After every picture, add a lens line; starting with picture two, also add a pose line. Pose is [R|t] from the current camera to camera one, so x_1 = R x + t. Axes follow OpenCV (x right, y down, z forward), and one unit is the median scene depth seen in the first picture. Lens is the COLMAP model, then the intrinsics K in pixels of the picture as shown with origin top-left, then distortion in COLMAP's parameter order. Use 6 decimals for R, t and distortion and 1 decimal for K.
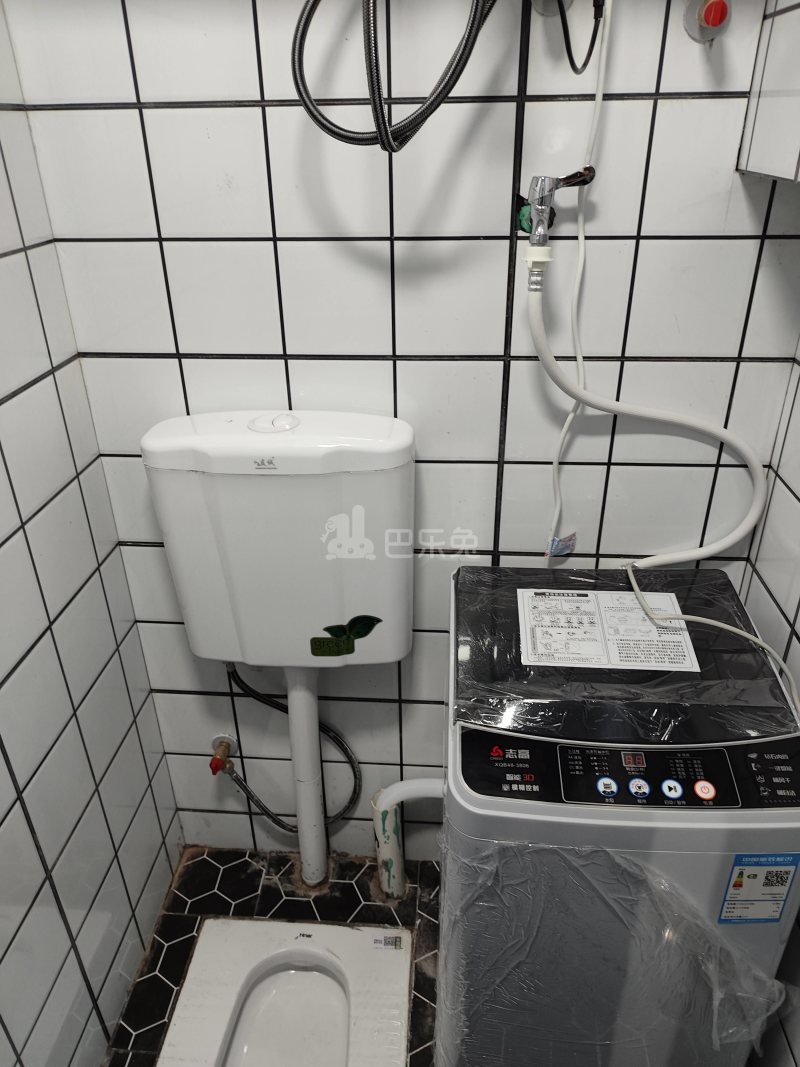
lens RADIAL K [[748.7, 0, 400.1], [0, 748.7, 532.3], [0, 0, 1]] dist [0.009468, -0.010575]
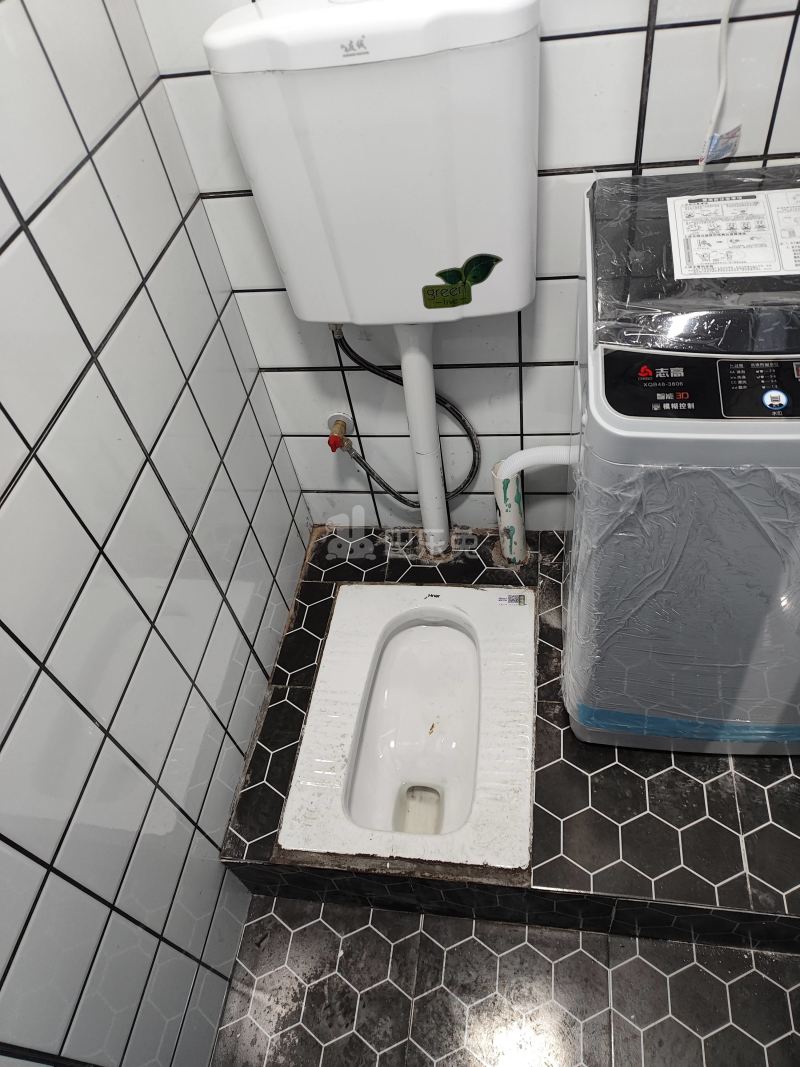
lens RADIAL K [[748.7, 0, 413.0], [0, 748.7, 543.0], [0, 0, 1]] dist [0.009468, -0.010575]
pose [[0.992092, -0.029347, -0.122034, -0.033040], [0.071870, 0.929930, 0.360645, 0.112123], [0.102899, -0.366563, 0.924685, 0.060156]]
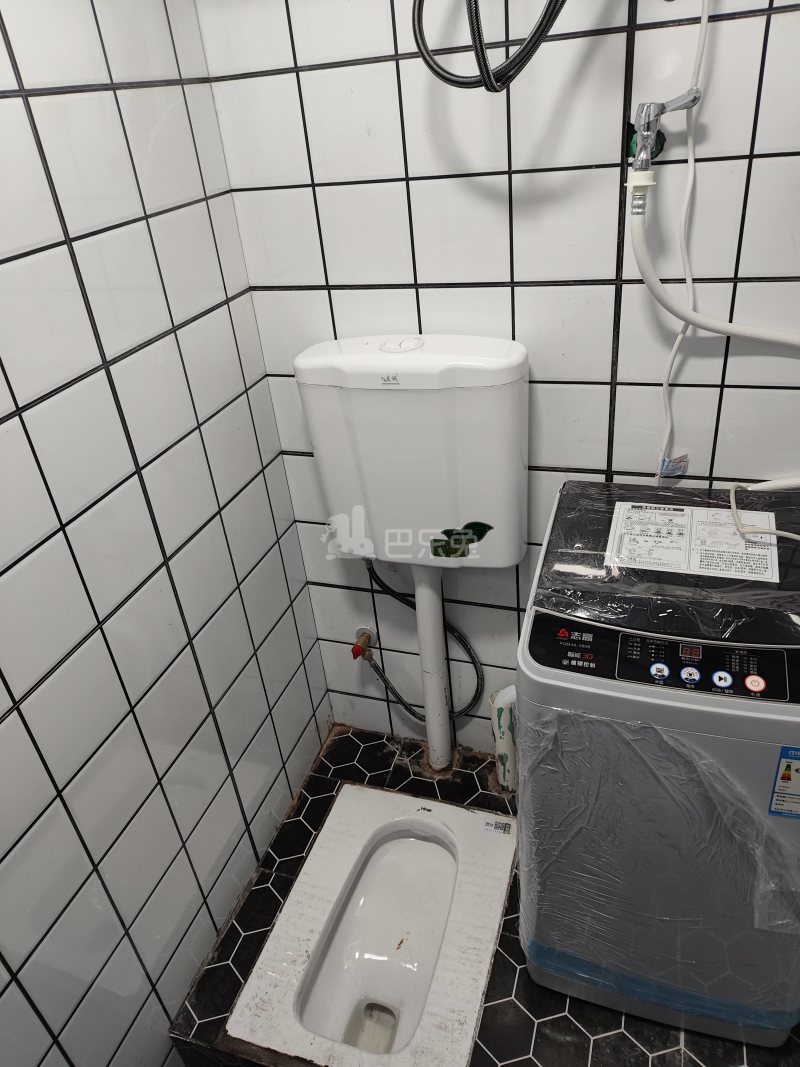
lens RADIAL K [[748.7, 0, 402.3], [0, 748.7, 522.2], [0, 0, 1]] dist [0.009468, -0.010575]
pose [[0.965409, 0.058245, -0.254150, 0.136184], [-0.045407, 0.997392, 0.056094, 0.059195], [0.256754, -0.042614, 0.965537, -0.111118]]
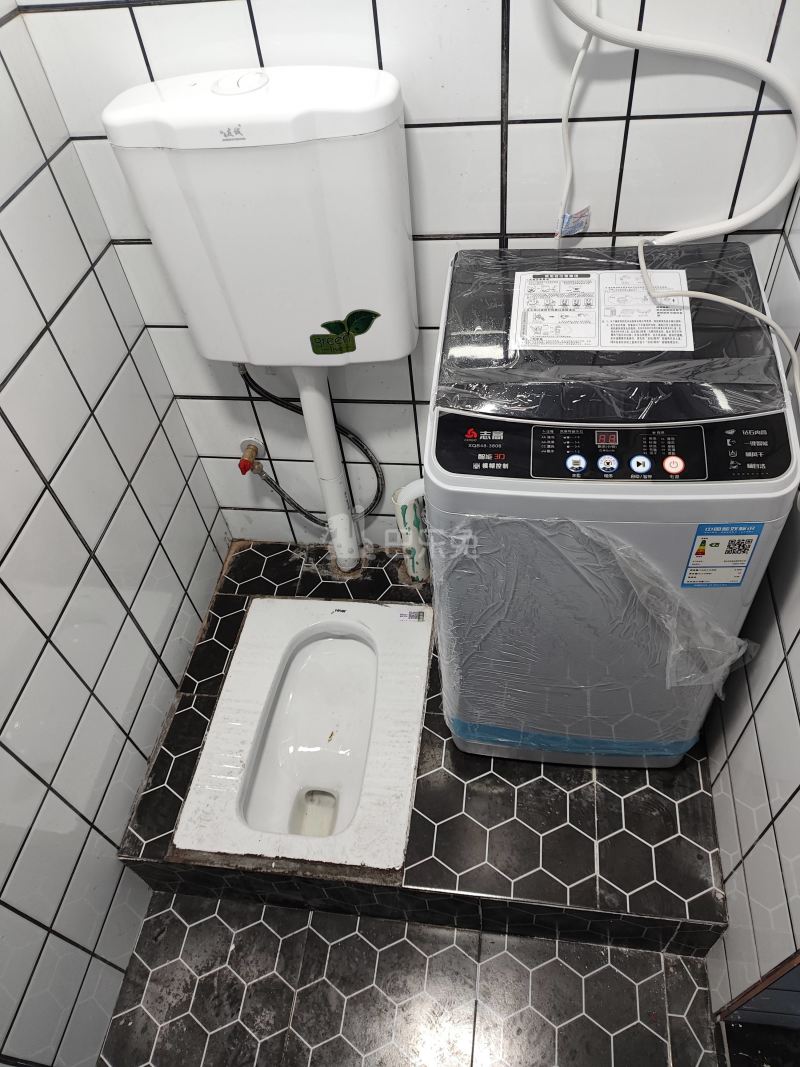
lens RADIAL K [[748.7, 0, 410.6], [0, 748.7, 532.8], [0, 0, 1]] dist [0.009468, -0.010575]
pose [[0.996065, -0.005074, -0.088483, 0.107859], [0.035988, 0.935504, 0.351478, 0.046660], [0.080993, -0.353280, 0.932005, -0.001016]]
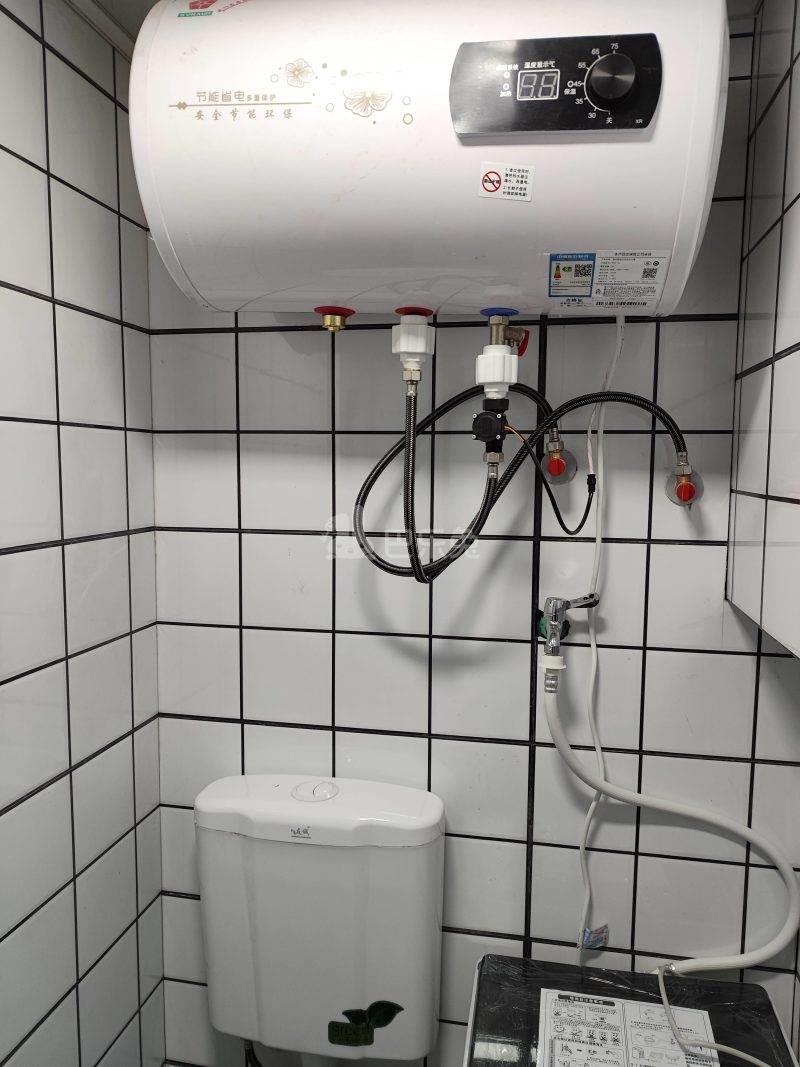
lens RADIAL K [[748.7, 0, 407.5], [0, 748.7, 541.5], [0, 0, 1]] dist [0.009468, -0.010575]
pose [[0.992904, 0.033513, -0.114096, 0.076980], [-0.075138, 0.920475, -0.383510, -0.071346], [0.092169, 0.389362, 0.916462, -0.129323]]
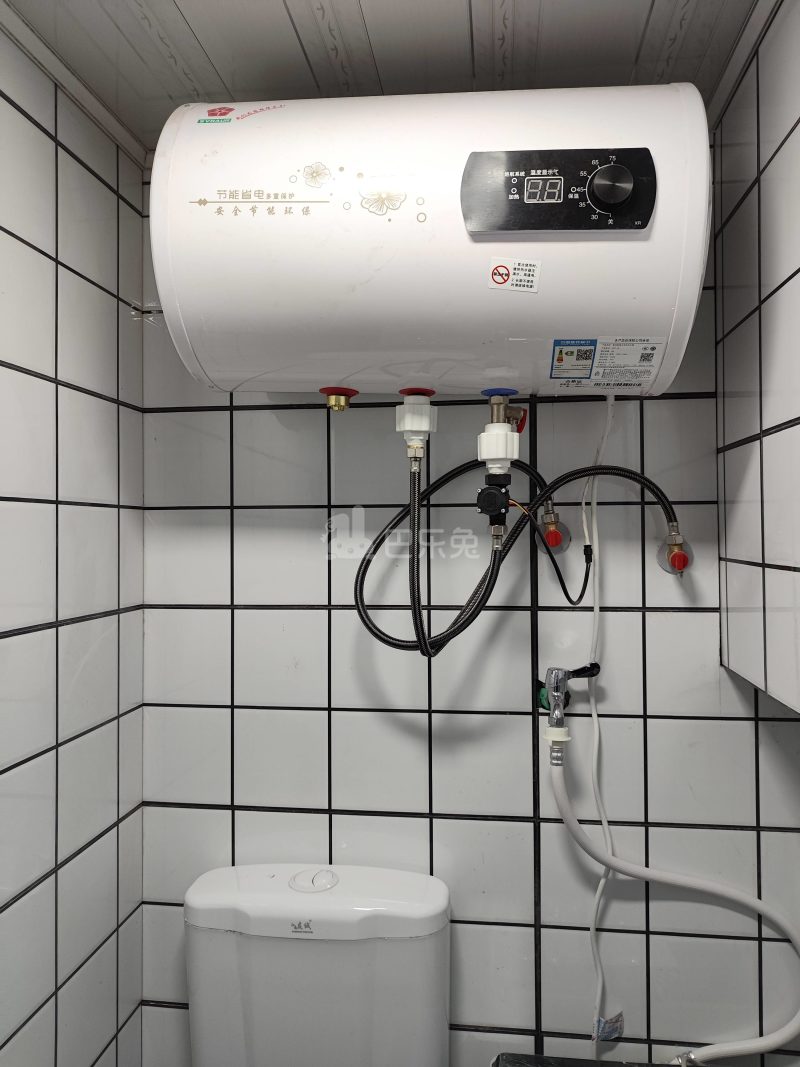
lens RADIAL K [[748.7, 0, 406.0], [0, 748.7, 524.8], [0, 0, 1]] dist [0.009468, -0.010575]
pose [[0.998640, 0.006508, -0.051732, 0.009488], [-0.030956, 0.872389, -0.487831, -0.072011], [0.041956, 0.488769, 0.871404, -0.142350]]
